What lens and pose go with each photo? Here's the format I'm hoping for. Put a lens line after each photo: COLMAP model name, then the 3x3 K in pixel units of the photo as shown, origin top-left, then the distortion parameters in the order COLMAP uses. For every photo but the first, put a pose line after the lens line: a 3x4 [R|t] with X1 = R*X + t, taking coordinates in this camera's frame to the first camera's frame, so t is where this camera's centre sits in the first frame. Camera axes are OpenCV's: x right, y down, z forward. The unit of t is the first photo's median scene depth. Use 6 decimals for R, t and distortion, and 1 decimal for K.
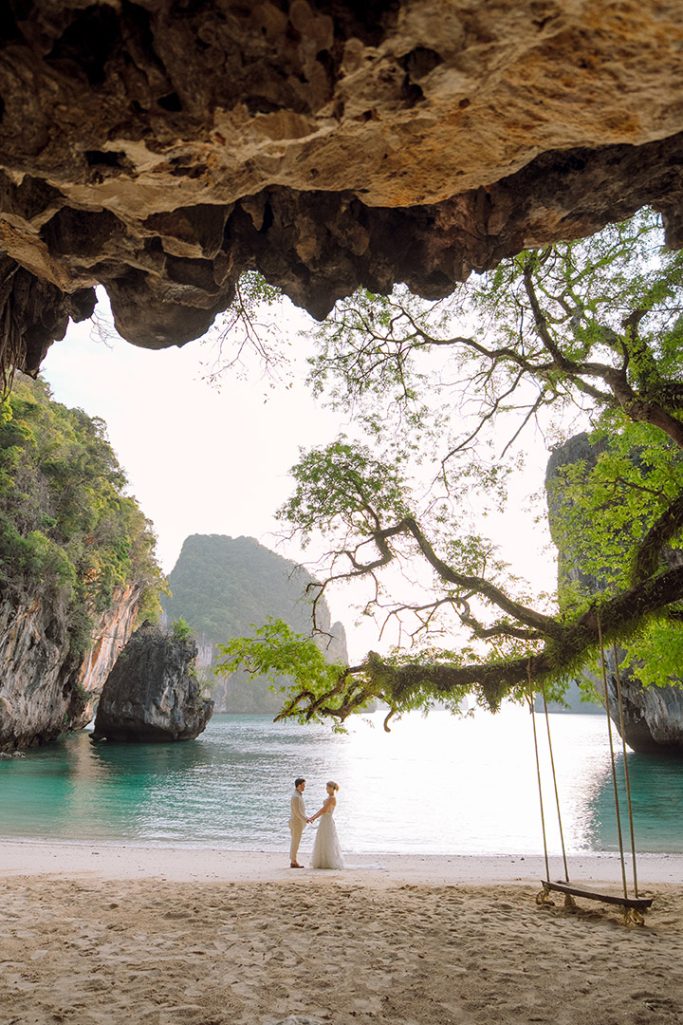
lens RADIAL K [[620.6, 0, 340.9], [0, 620.6, 516.5], [0, 0, 1]] dist [0.012680, 0.000272]
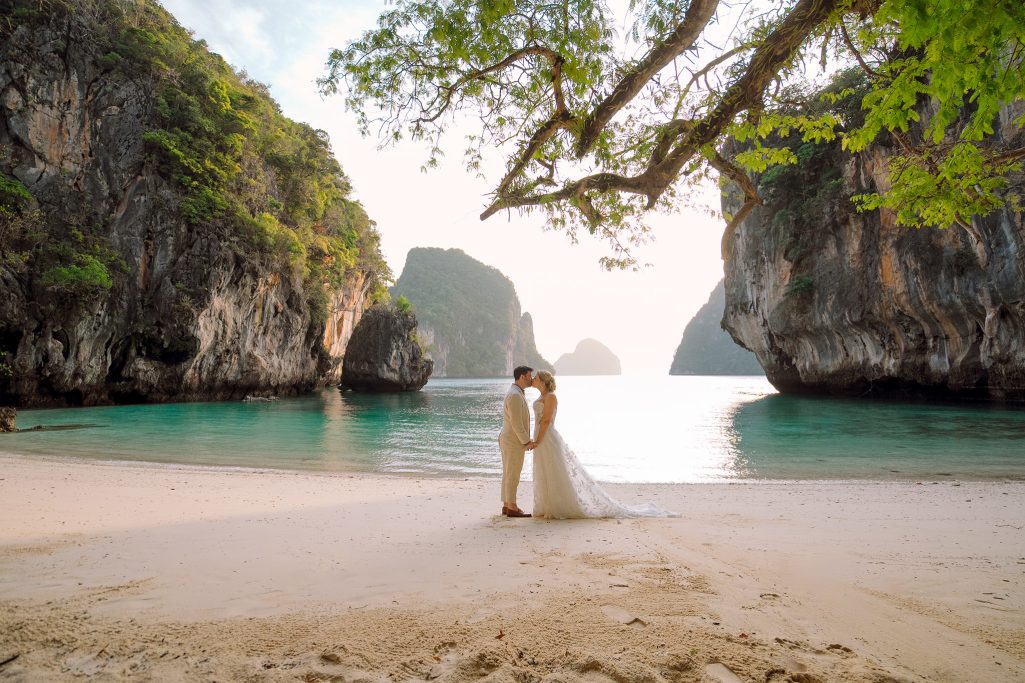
lens RADIAL K [[468.1, 0, 514.7], [0, 468.1, 340.2], [0, 0, 1]] dist [0.006513, -0.001561]
pose [[0.999474, -0.012886, -0.029765, -0.012929], [0.019236, 0.974373, 0.224114, 0.058551], [0.026114, -0.224568, 0.974108, 0.114255]]
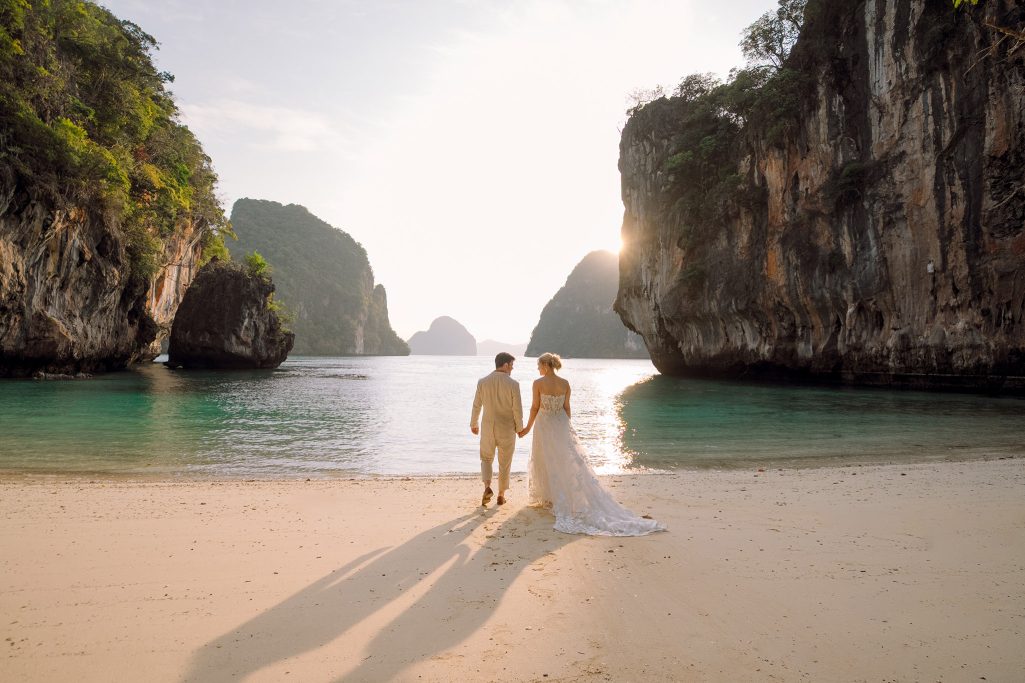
lens RADIAL K [[487.2, 0, 516.5], [0, 487.2, 352.3], [0, 0, 1]] dist [-0.000831, -0.001337]
pose [[0.962832, 0.011622, 0.269850, -0.078929], [-0.090326, 0.955407, 0.281139, 0.072749], [-0.254549, -0.295064, 0.920946, 0.154439]]
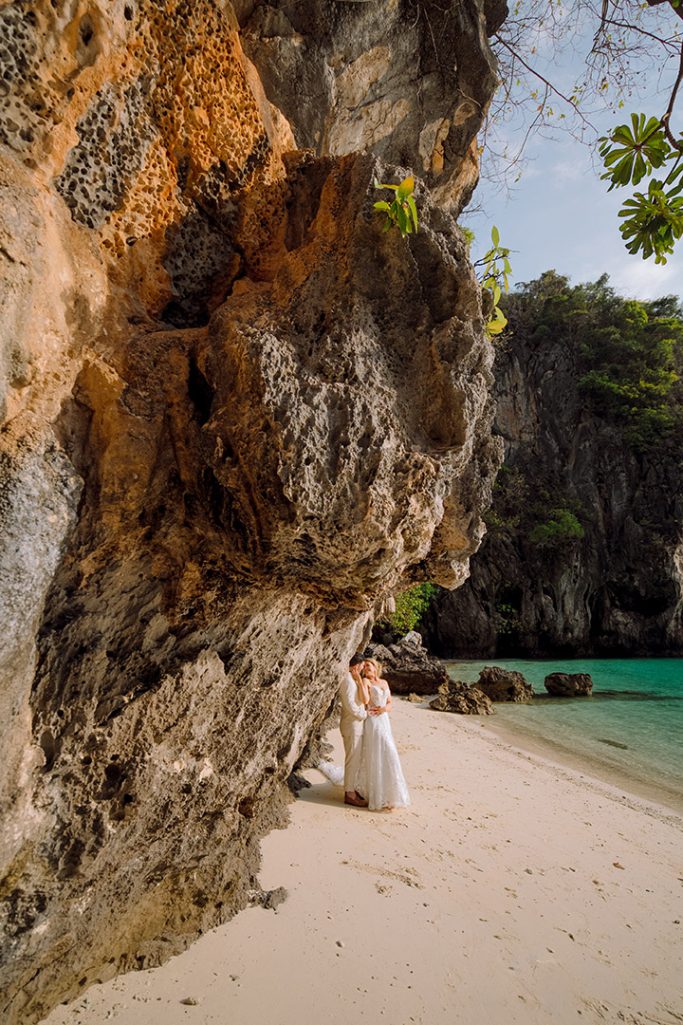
lens RADIAL K [[468.1, 0, 348.9], [0, 468.1, 513.4], [0, 0, 1]] dist [0.006513, -0.001561]
pose [[0.445260, -0.231037, -0.865081, -0.162330], [0.287810, 0.951797, -0.106060, 0.067644], [0.847885, -0.201755, 0.490292, 0.173057]]
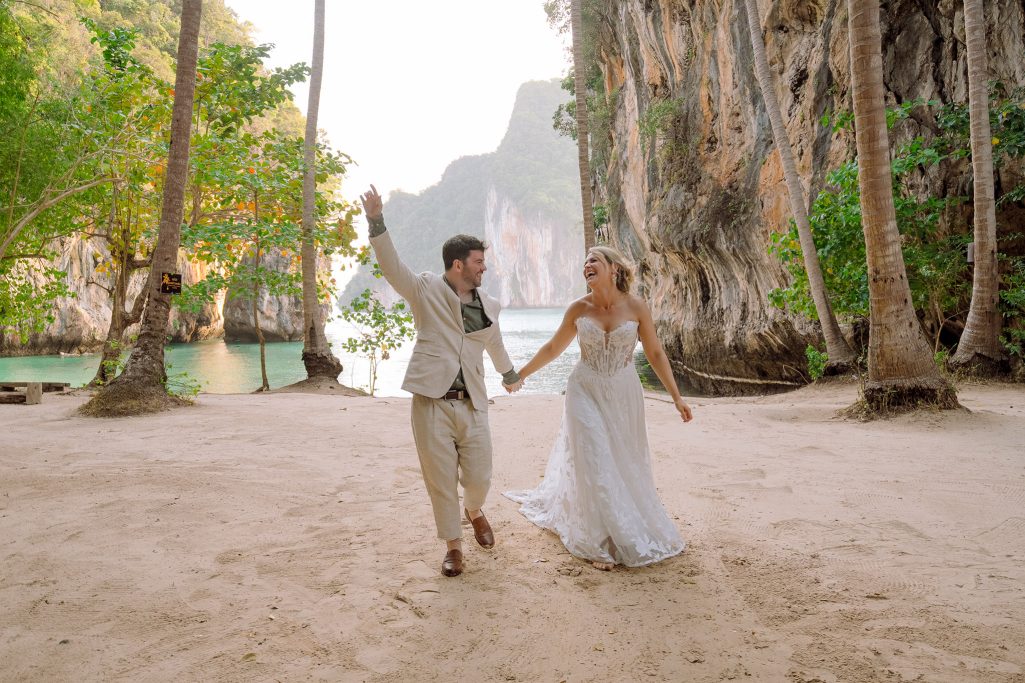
lens RADIAL K [[816.3, 0, 503.7], [0, 816.3, 331.6], [0, 0, 1]] dist [0.002453, 0.016051]
pose [[0.957231, -0.015727, -0.288896, 0.561119], [0.110700, 0.942450, 0.315489, -0.053007], [0.267308, -0.333977, 0.903884, -0.148855]]
